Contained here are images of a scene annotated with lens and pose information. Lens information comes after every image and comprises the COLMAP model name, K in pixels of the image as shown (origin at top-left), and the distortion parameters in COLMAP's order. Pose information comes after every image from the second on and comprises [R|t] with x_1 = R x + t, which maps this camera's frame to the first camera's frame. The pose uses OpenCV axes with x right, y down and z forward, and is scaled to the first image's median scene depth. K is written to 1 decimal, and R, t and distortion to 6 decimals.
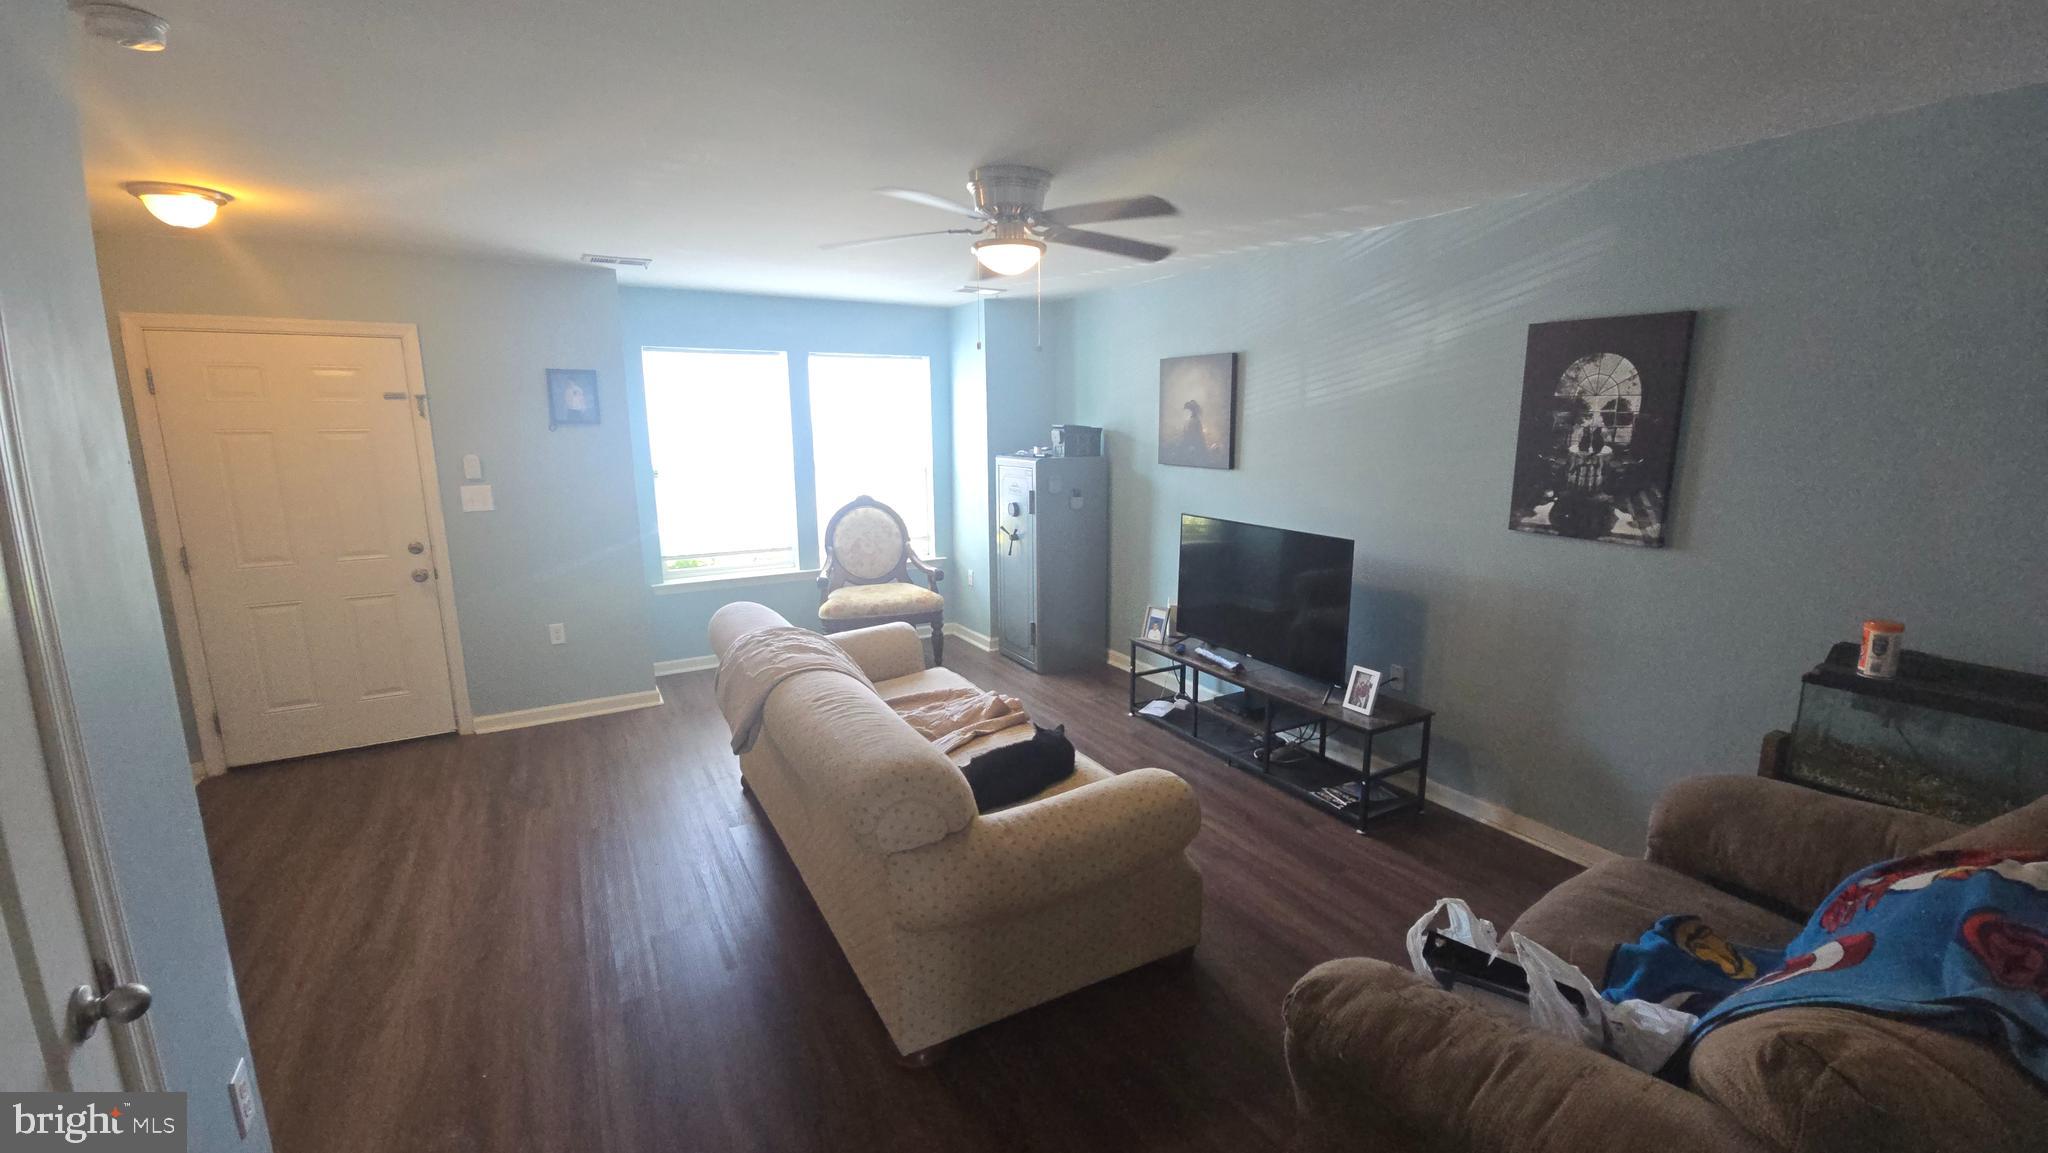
lens RADIAL K [[833.0, 0, 1032.0], [0, 833.0, 576.4], [0, 0, 1]] dist [0.002068, -0.003849]
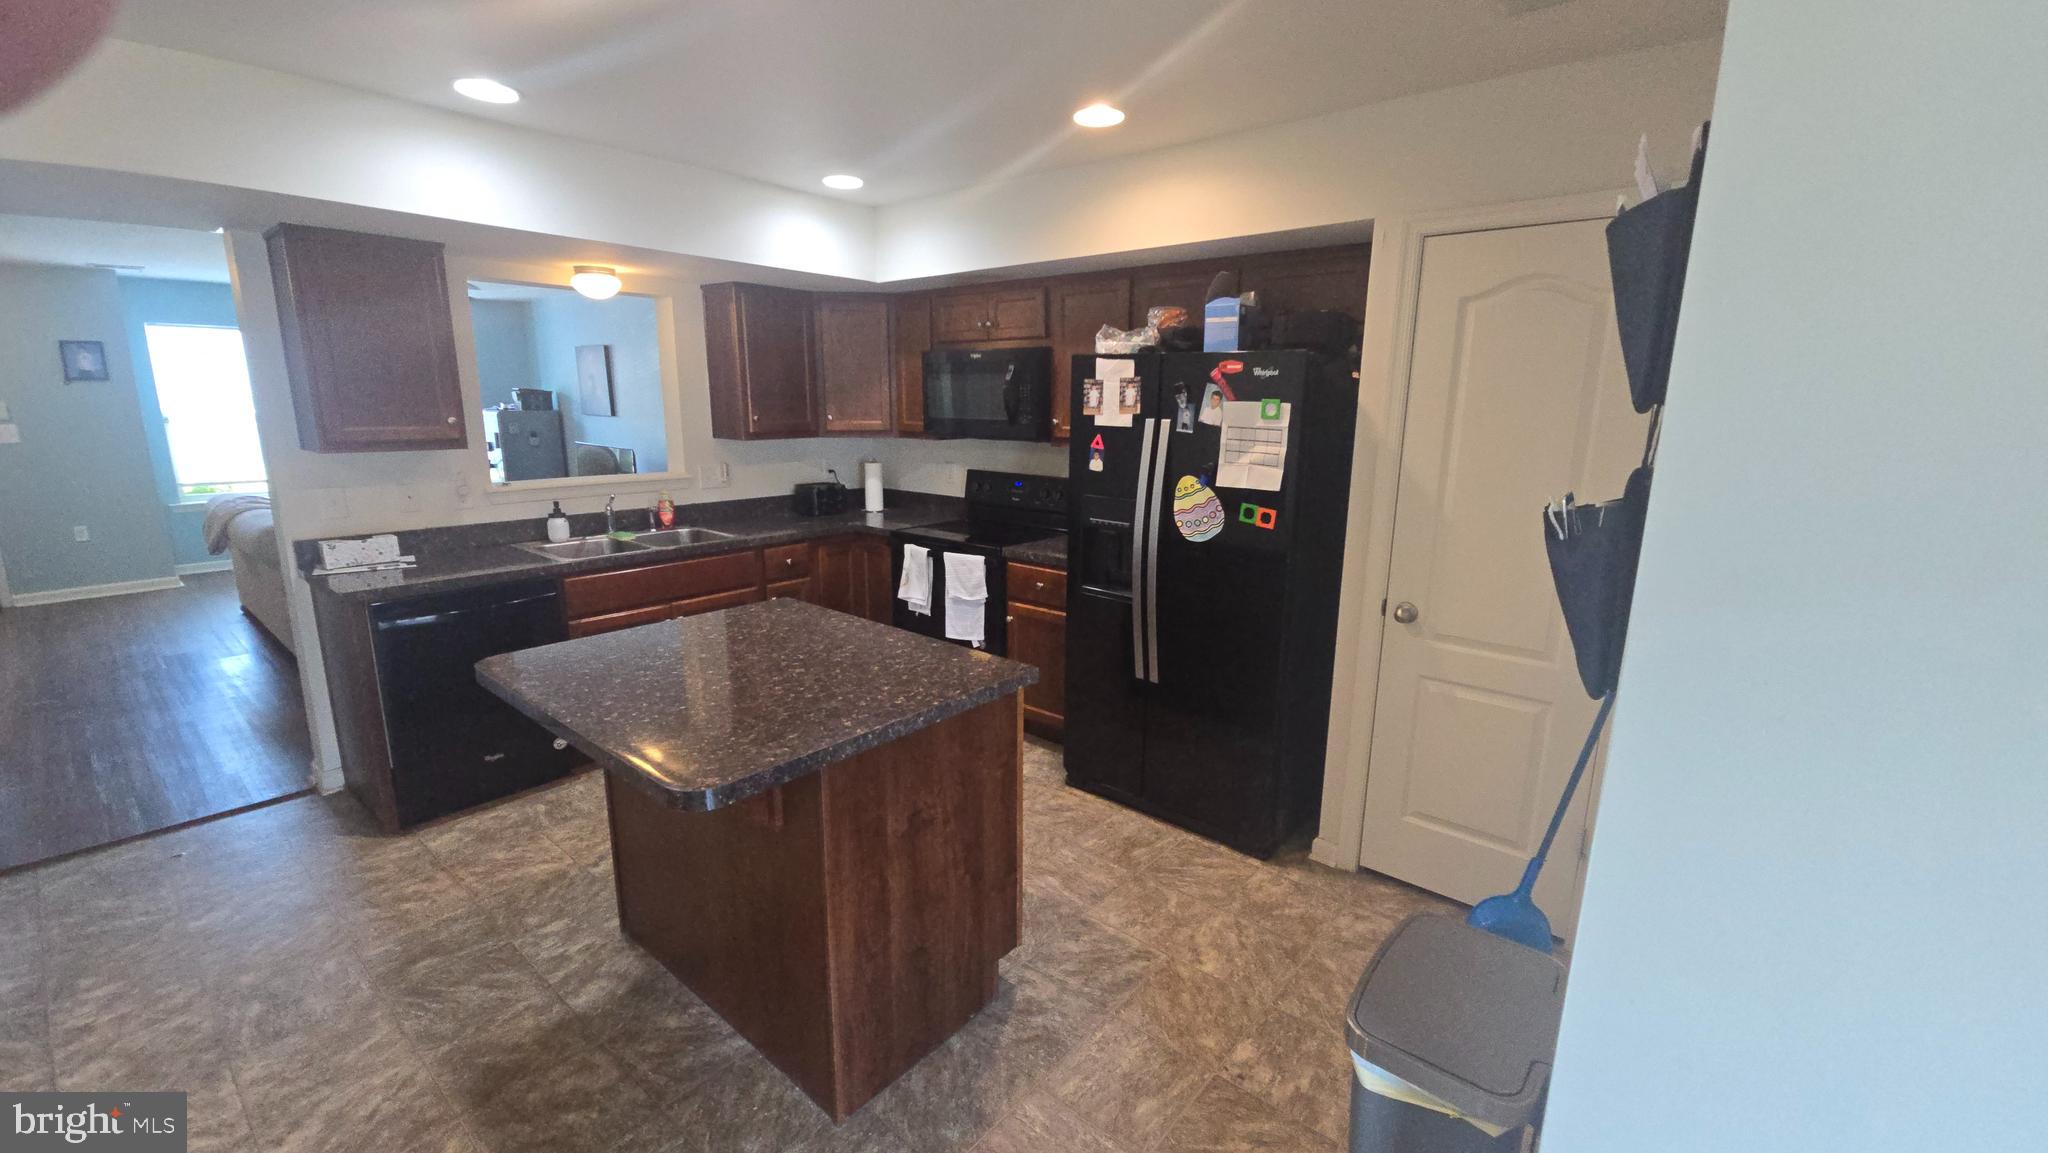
lens RADIAL K [[833.0, 0, 1036.1], [0, 833.0, 573.1], [0, 0, 1]] dist [0.002068, -0.003849]
pose [[0.939224, -0.054262, 0.338988, 0.585660], [0.046859, 0.998451, 0.029992, 0.222246], [-0.340091, -0.012284, 0.940312, -1.089030]]
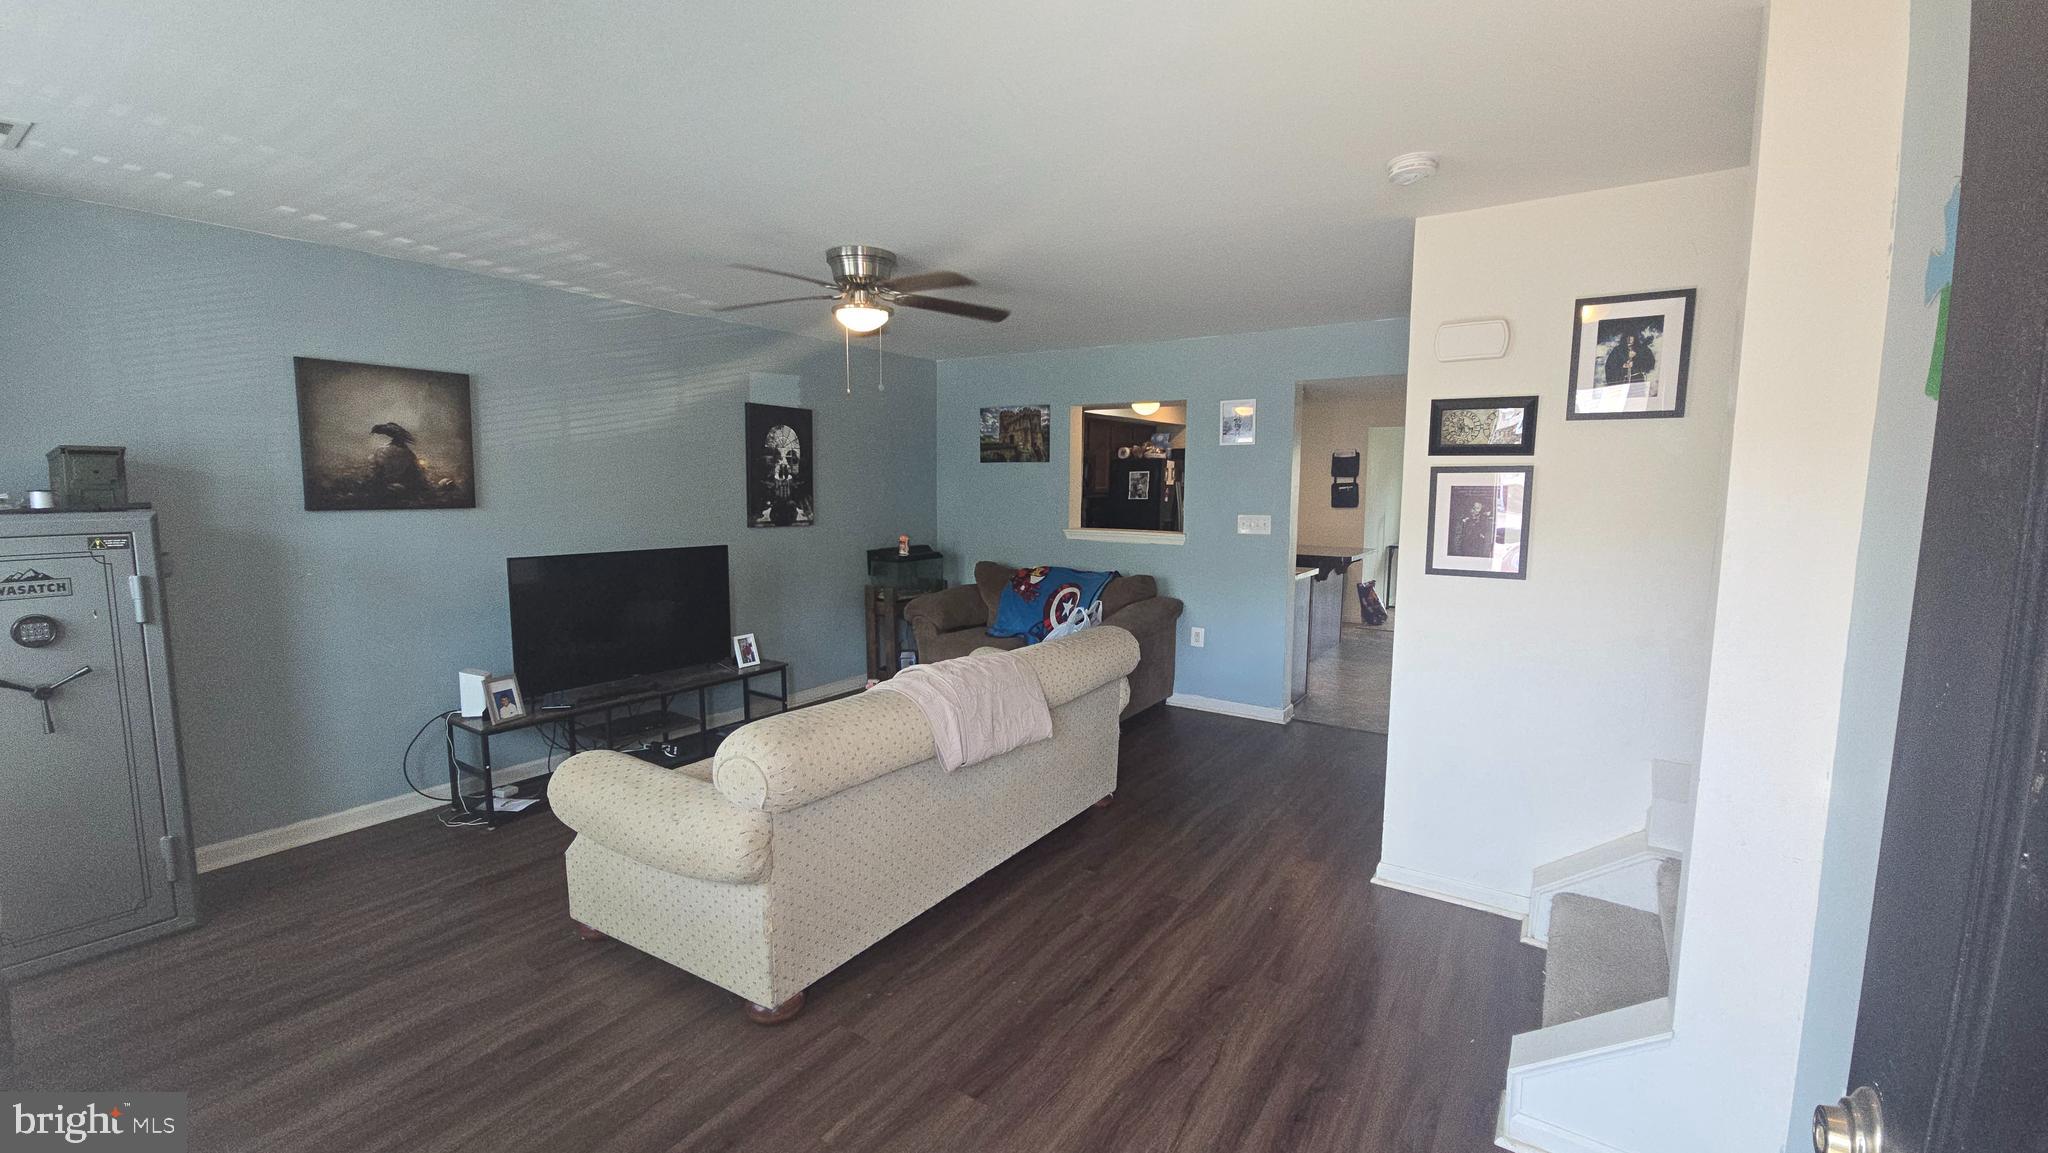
lens RADIAL K [[833.0, 0, 1039.5], [0, 833.0, 575.1], [0, 0, 1]] dist [0.002068, -0.003849]
pose [[-0.446859, -0.098204, 0.889198, -1.045693], [0.162920, 0.968402, 0.188825, -0.168263], [-0.879644, 0.229246, -0.416740, 1.123407]]
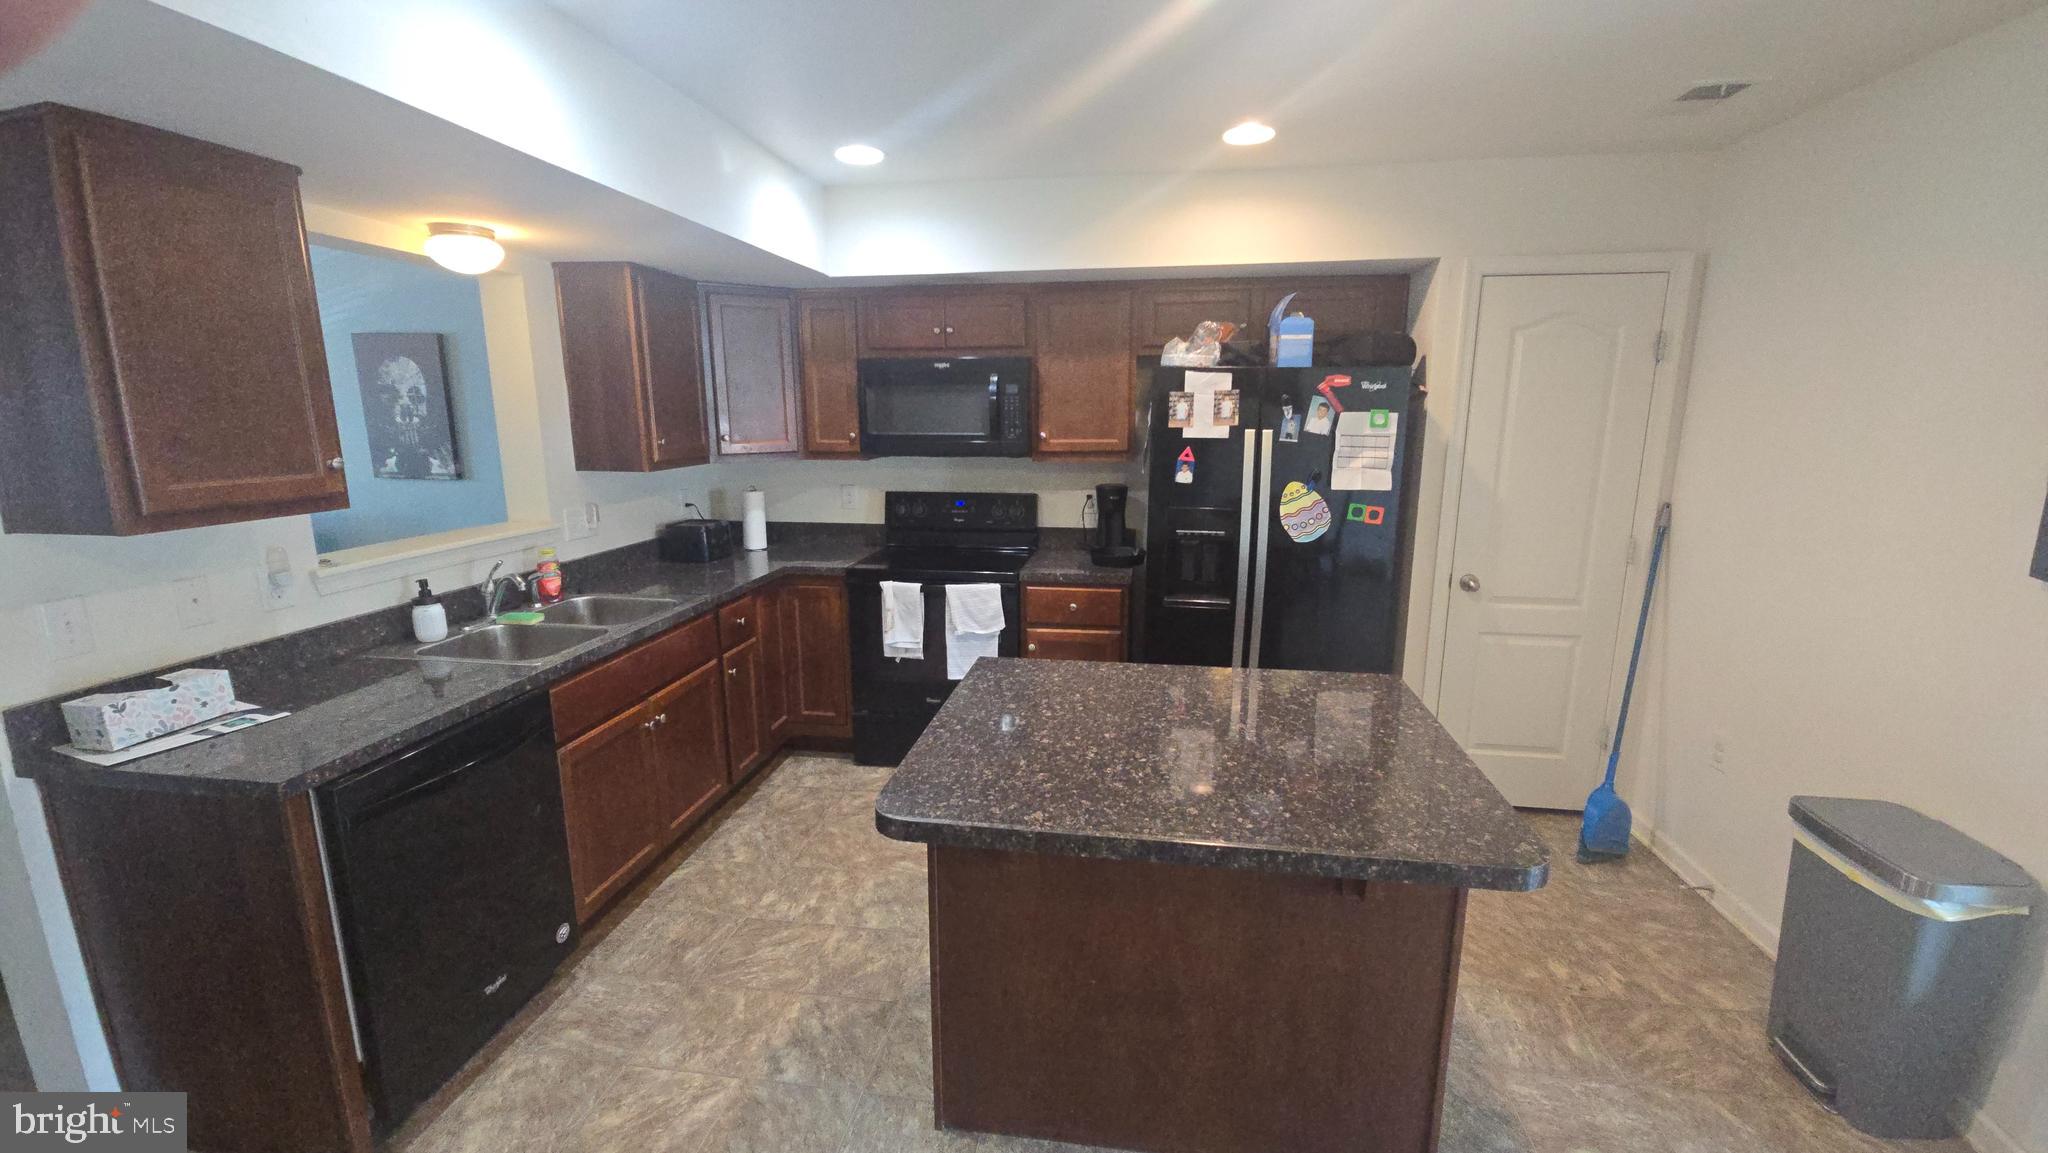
lens RADIAL K [[833.0, 0, 1030.5], [0, 833.0, 573.6], [0, 0, 1]] dist [0.002068, -0.003849]
pose [[0.621664, -0.148088, 0.769158, 0.142953], [0.142407, 0.986968, 0.074924, 0.147097], [-0.770230, 0.062956, 0.634652, -0.698450]]
